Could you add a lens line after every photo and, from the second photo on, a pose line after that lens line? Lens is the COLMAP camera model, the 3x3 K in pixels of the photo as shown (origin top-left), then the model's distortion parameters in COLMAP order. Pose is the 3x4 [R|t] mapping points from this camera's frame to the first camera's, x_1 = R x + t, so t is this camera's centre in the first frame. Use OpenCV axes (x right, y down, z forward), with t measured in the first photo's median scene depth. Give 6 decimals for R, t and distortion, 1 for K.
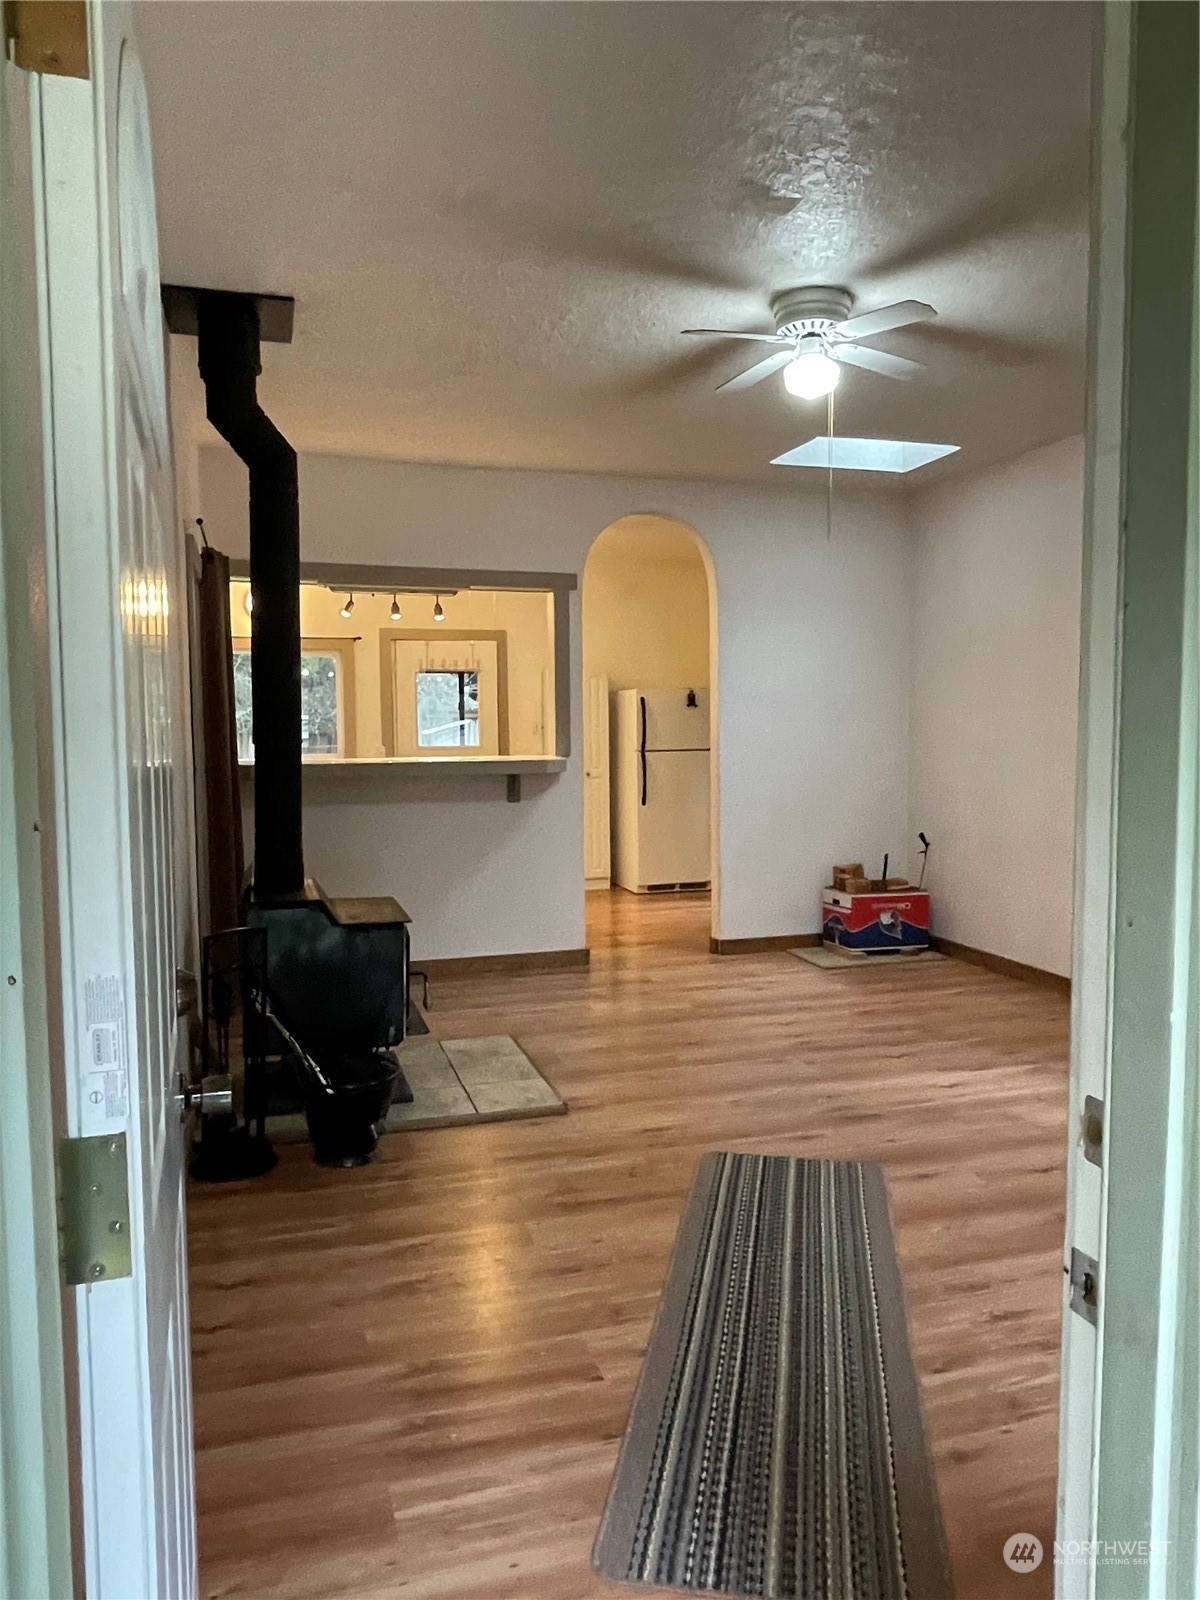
lens RADIAL K [[1129.8, 0, 608.7], [0, 1129.8, 793.1], [0, 0, 1]] dist [0.018483, -0.027708]
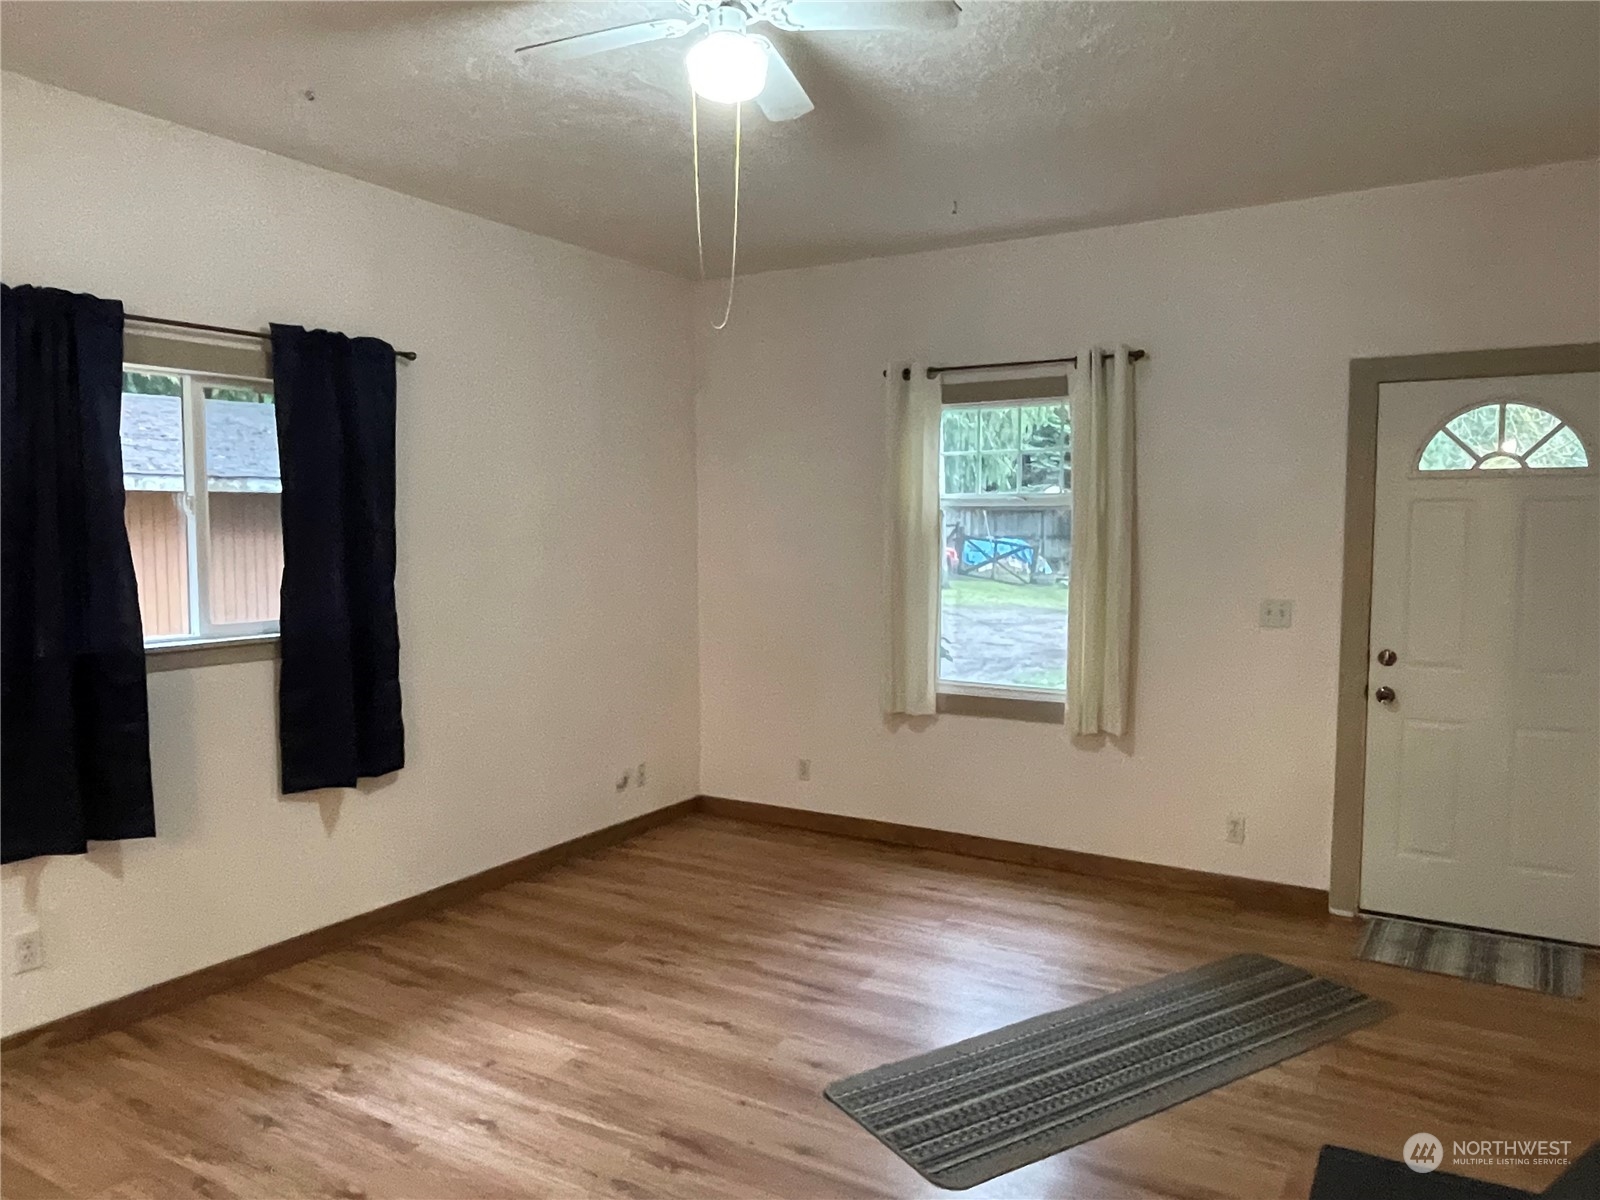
lens RADIAL K [[1129.8, 0, 800.0], [0, 1129.8, 600.0], [0, 0, 1]] dist [0.018483, -0.027708]
pose [[-0.667594, -0.045492, 0.743134, -0.294899], [0.051462, 0.992925, 0.107014, -0.107927], [-0.742744, 0.109685, -0.660530, 1.197200]]
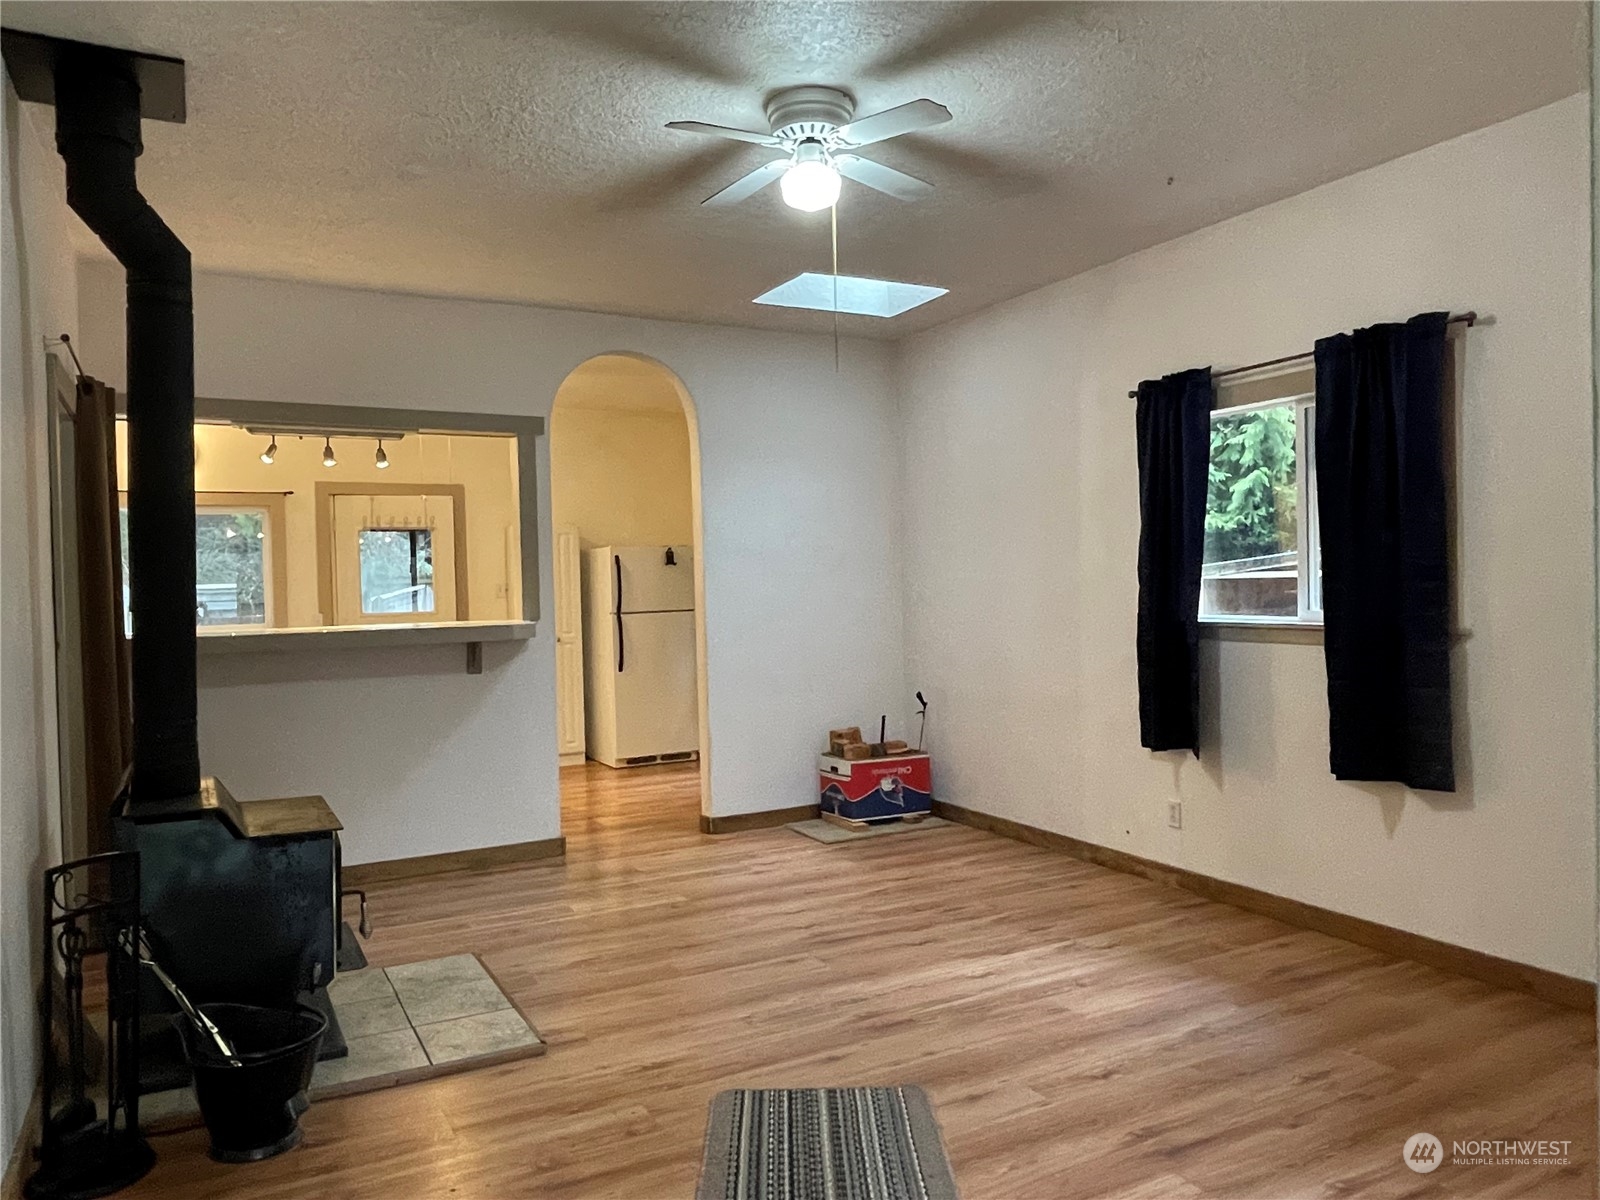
lens RADIAL K [[1129.8, 0, 800.0], [0, 1129.8, 600.0], [0, 0, 1]] dist [0.018483, -0.027708]
pose [[0.980663, -0.018910, 0.194789, -0.008630], [0.028478, 0.998515, -0.046436, -0.001519], [-0.193622, 0.051085, 0.979745, 0.124790]]
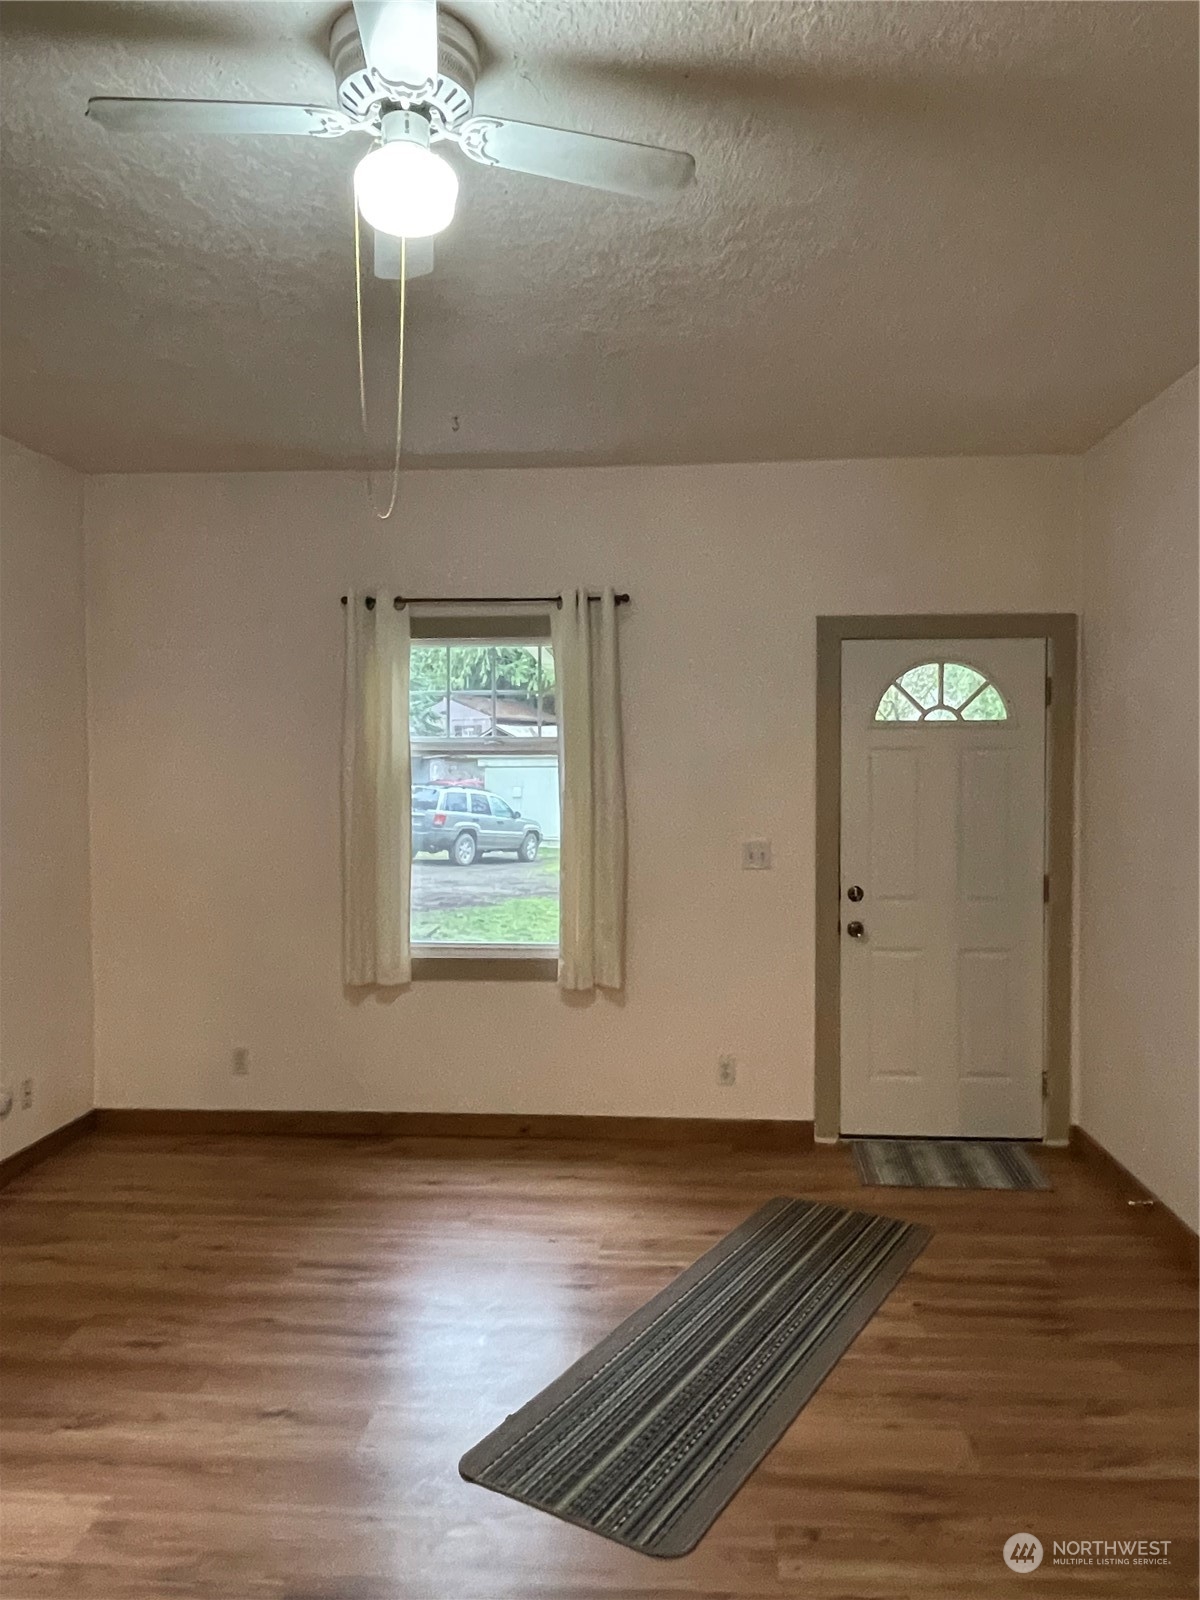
lens RADIAL K [[1129.8, 0, 608.7], [0, 1129.8, 793.1], [0, 0, 1]] dist [0.018483, -0.027708]
pose [[-0.934460, -0.001844, 0.356063, -0.076803], [0.028643, 0.996357, 0.080331, -0.111437], [-0.354914, 0.085264, -0.931003, 1.226888]]
